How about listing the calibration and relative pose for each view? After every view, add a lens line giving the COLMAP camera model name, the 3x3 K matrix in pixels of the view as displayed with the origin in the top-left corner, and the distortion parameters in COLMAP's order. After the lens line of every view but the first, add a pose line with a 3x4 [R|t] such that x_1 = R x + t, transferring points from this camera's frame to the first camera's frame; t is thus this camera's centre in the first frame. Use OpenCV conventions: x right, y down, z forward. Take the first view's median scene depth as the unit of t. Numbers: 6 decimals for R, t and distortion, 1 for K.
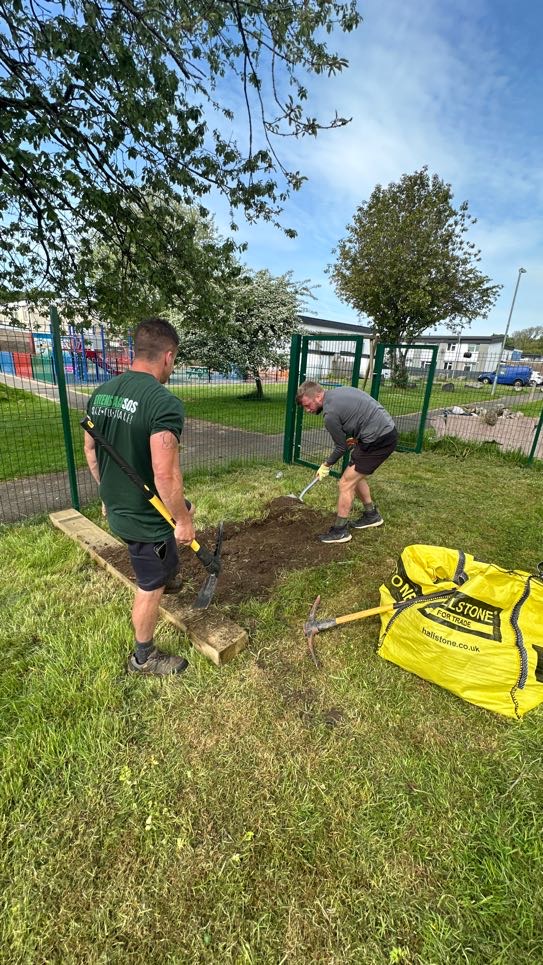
lens RADIAL K [[386.0, 0, 273.9], [0, 386.0, 484.7], [0, 0, 1]] dist [-0.005305, 0.001625]
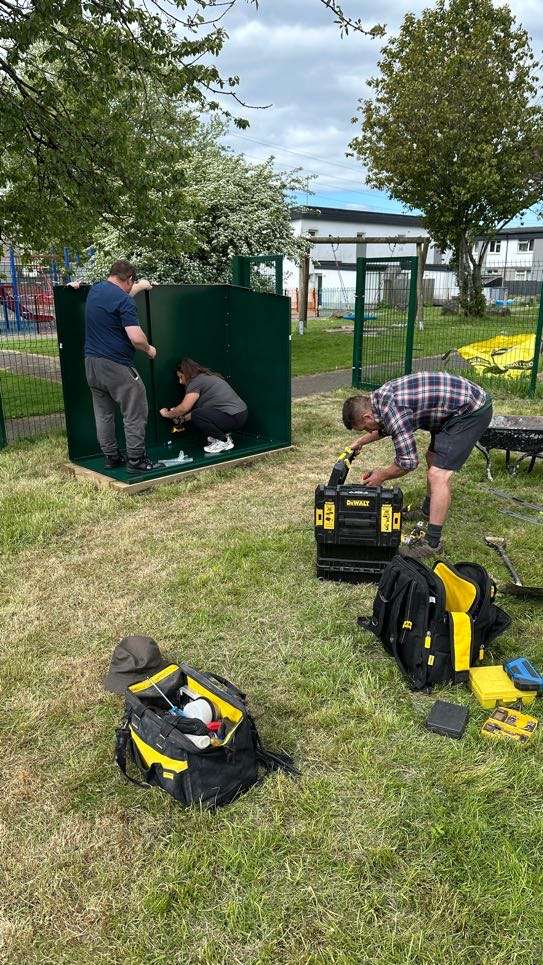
lens RADIAL K [[684.7, 0, 280.1], [0, 684.7, 484.4], [0, 0, 1]] dist [0.053600, -0.063063]
pose [[0.997585, -0.042583, -0.054877, 0.372278], [0.040938, 0.998688, -0.030747, 0.288413], [0.056114, 0.028427, 0.998020, -0.869977]]
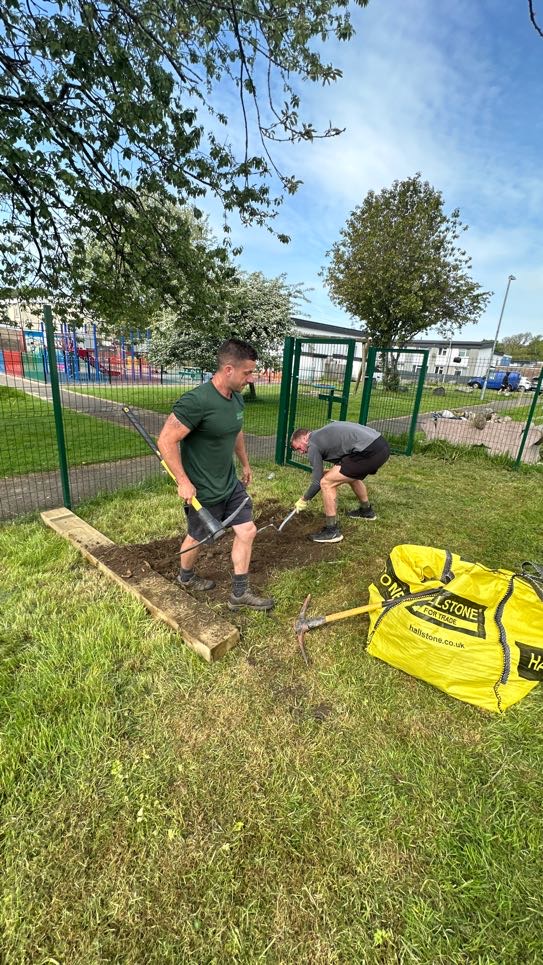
lens RADIAL K [[386.0, 0, 274.0], [0, 386.0, 484.4], [0, 0, 1]] dist [-0.005305, 0.001625]
pose [[0.999744, 0.008617, 0.020914, -0.000240], [-0.008518, 0.999952, -0.004797, 0.003115], [-0.020954, 0.004618, 0.999770, -0.012220]]
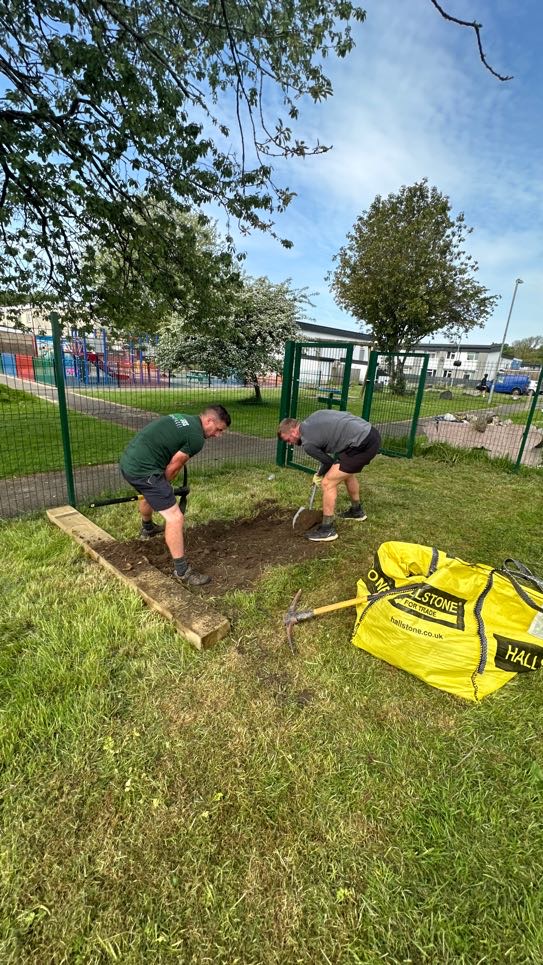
lens RADIAL K [[386.0, 0, 274.1], [0, 386.0, 484.5], [0, 0, 1]] dist [-0.005305, 0.001625]
pose [[0.999902, 0.013976, 0.000927, 0.032899], [-0.013962, 0.999811, -0.013529, 0.014204], [-0.001116, 0.013515, 0.999908, -0.045611]]
